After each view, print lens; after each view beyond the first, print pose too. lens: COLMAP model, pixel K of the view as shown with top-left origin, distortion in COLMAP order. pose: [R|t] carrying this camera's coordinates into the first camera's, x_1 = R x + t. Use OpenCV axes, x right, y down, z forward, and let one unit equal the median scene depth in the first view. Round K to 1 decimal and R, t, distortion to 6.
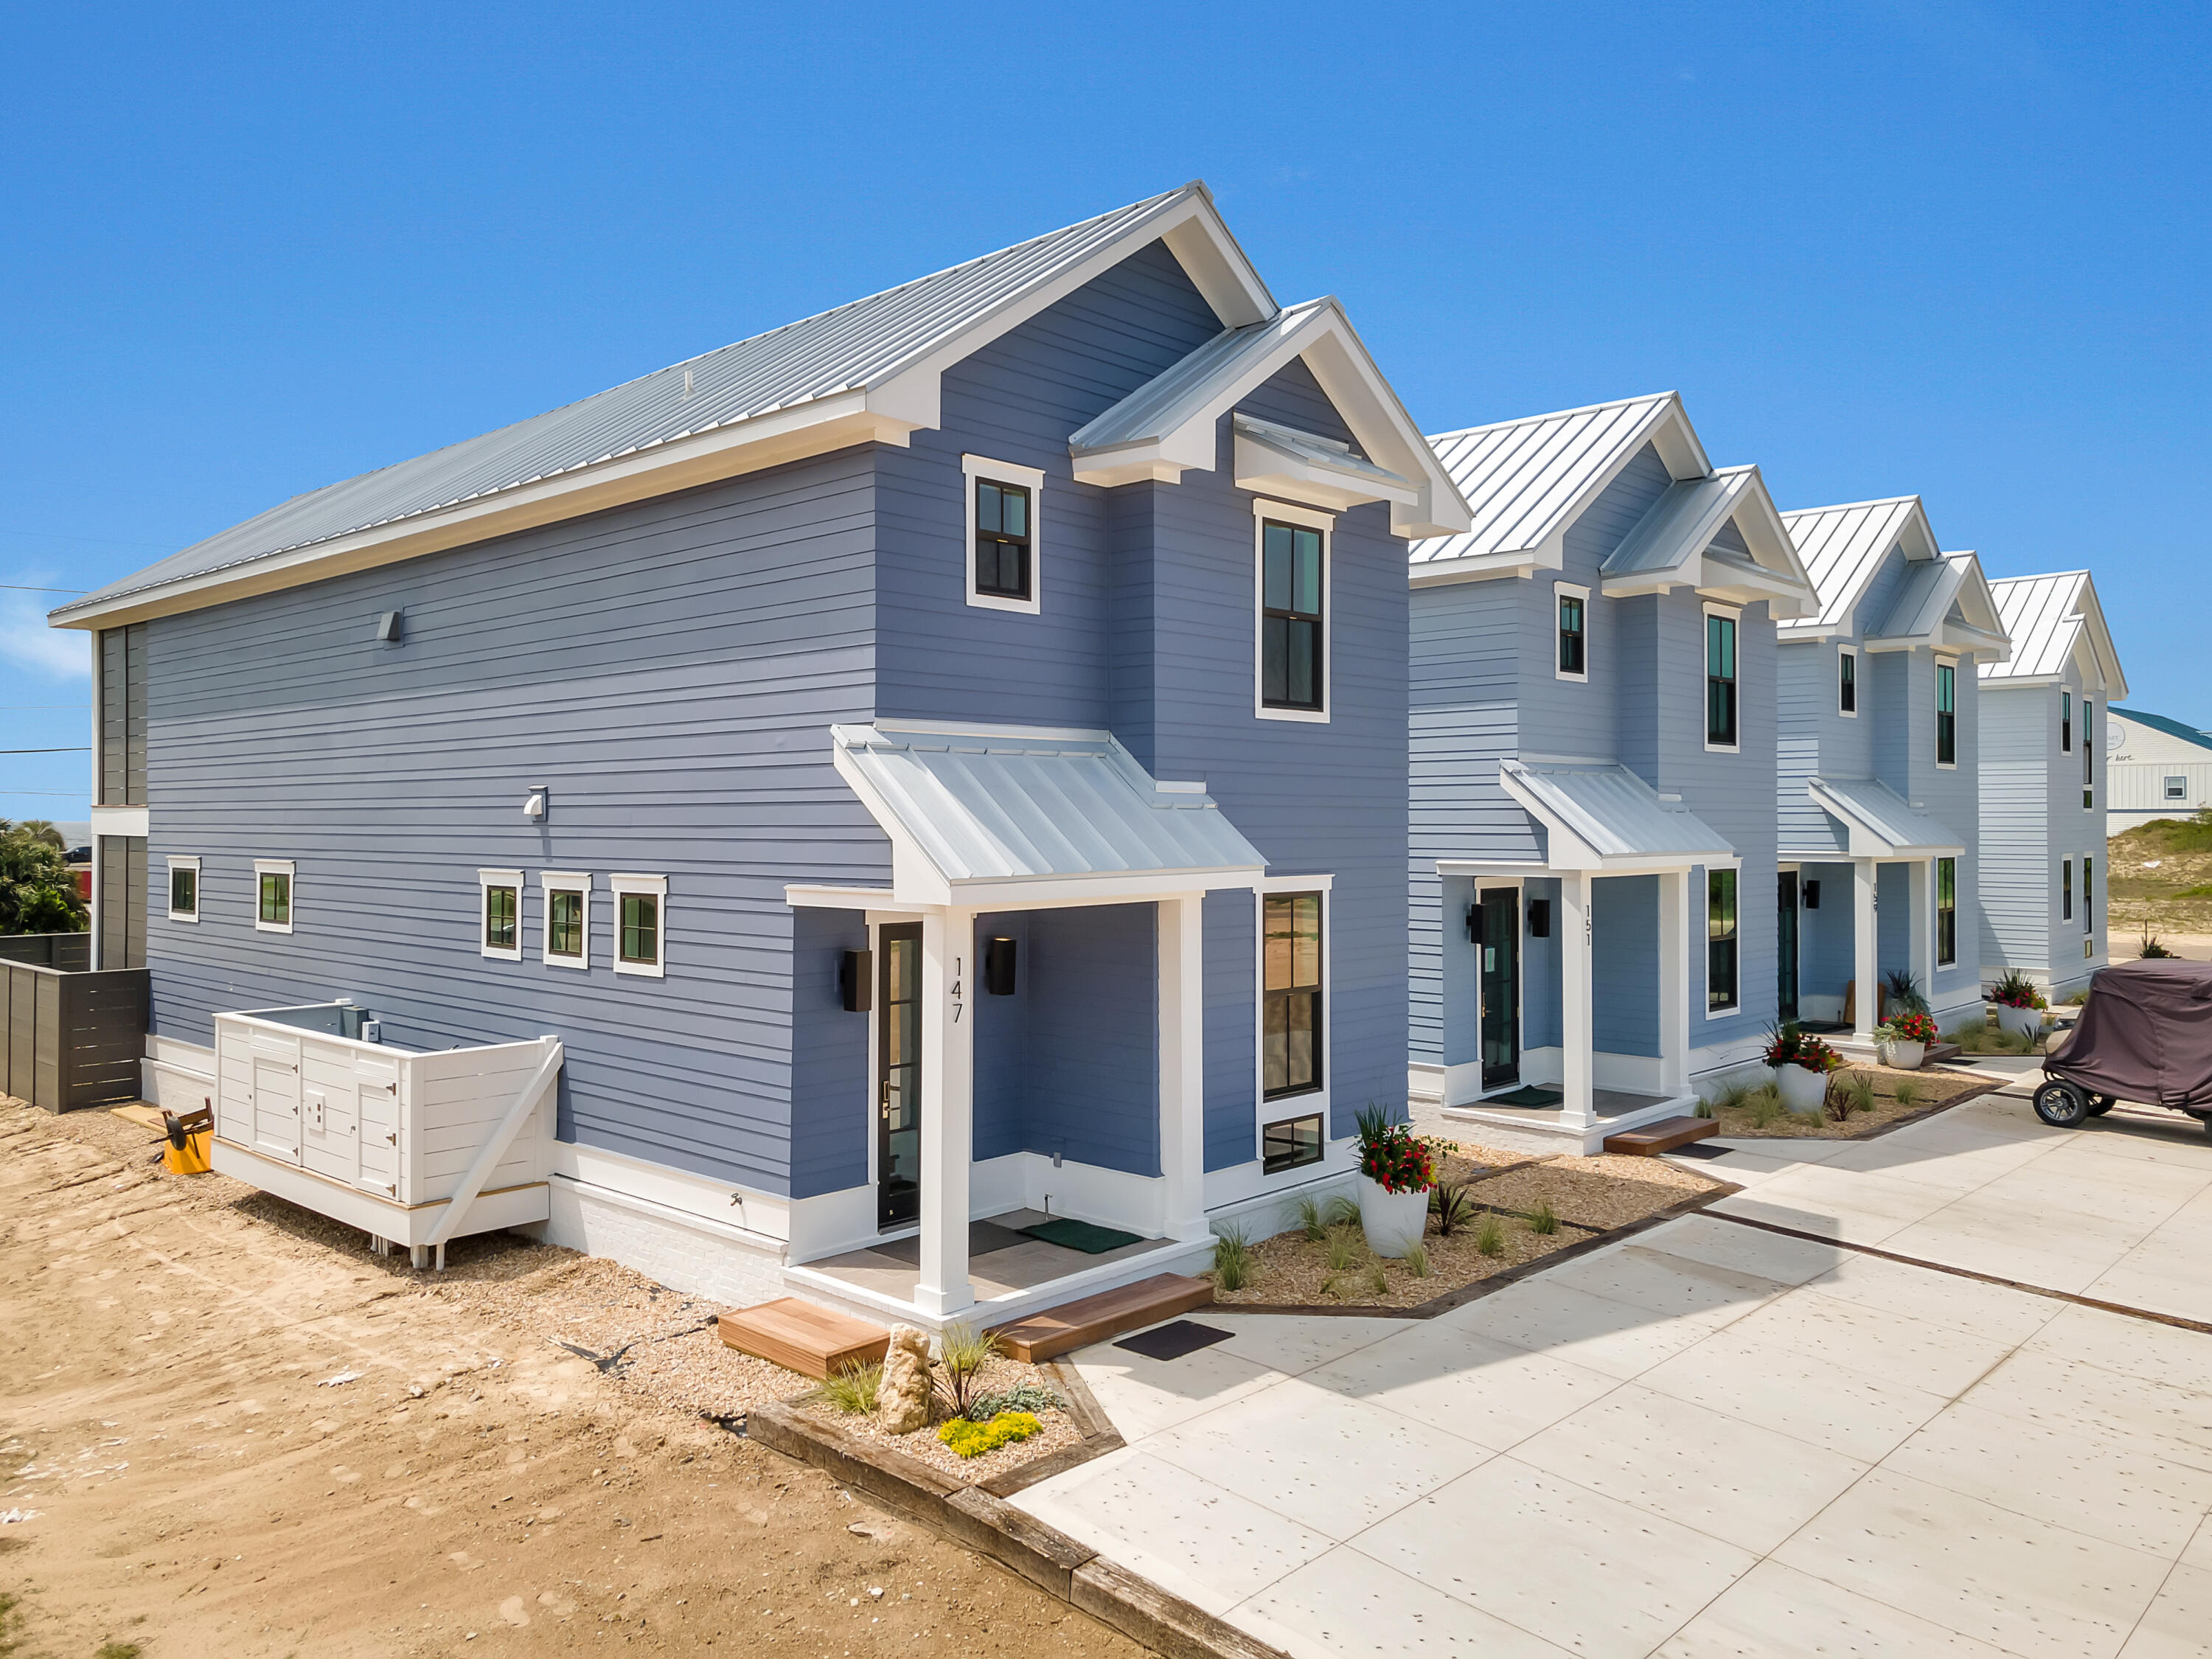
lens RADIAL K [[1627.7, 0, 1112.4], [0, 1627.7, 819.5], [0, 0, 1]] dist [0.025048, 0.018646]
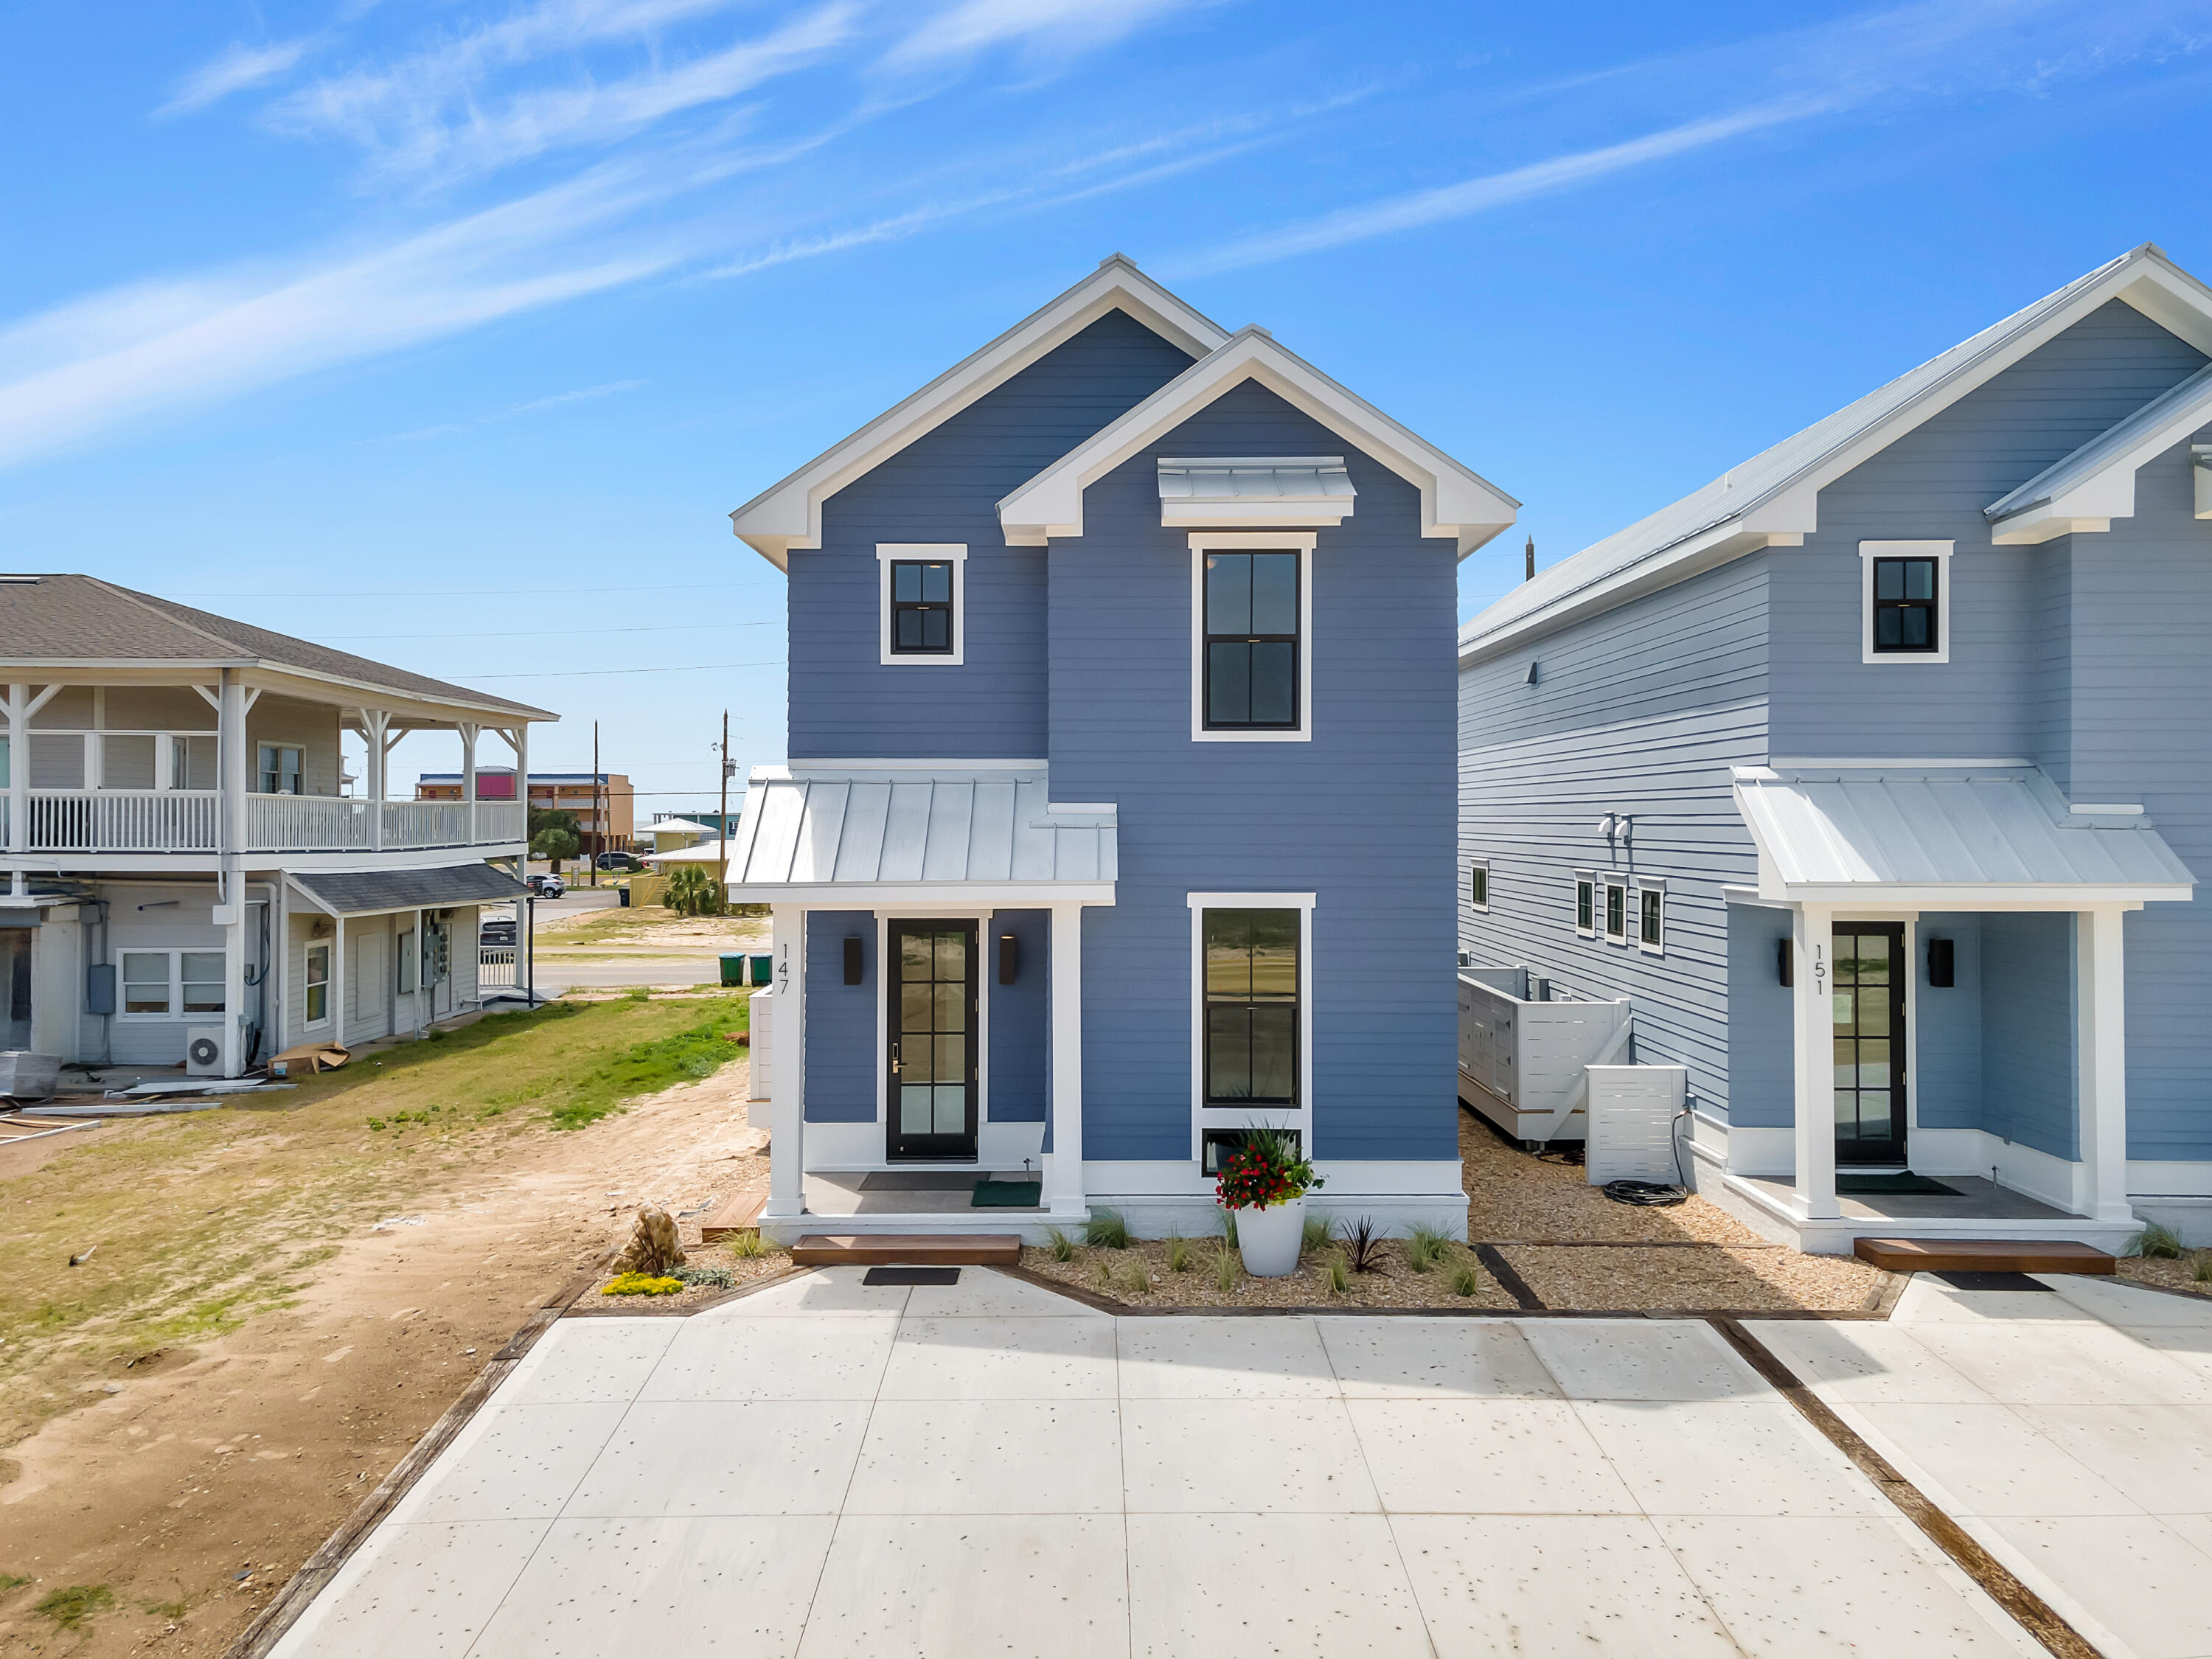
lens RADIAL K [[1627.7, 0, 1106.8], [0, 1627.7, 820.0], [0, 0, 1]] dist [0.025048, 0.018646]
pose [[0.682701, -0.000133, -0.730697, 0.870373], [-0.001812, 0.999997, -0.001874, -0.009686], [0.730695, 0.002604, 0.682699, 0.253992]]
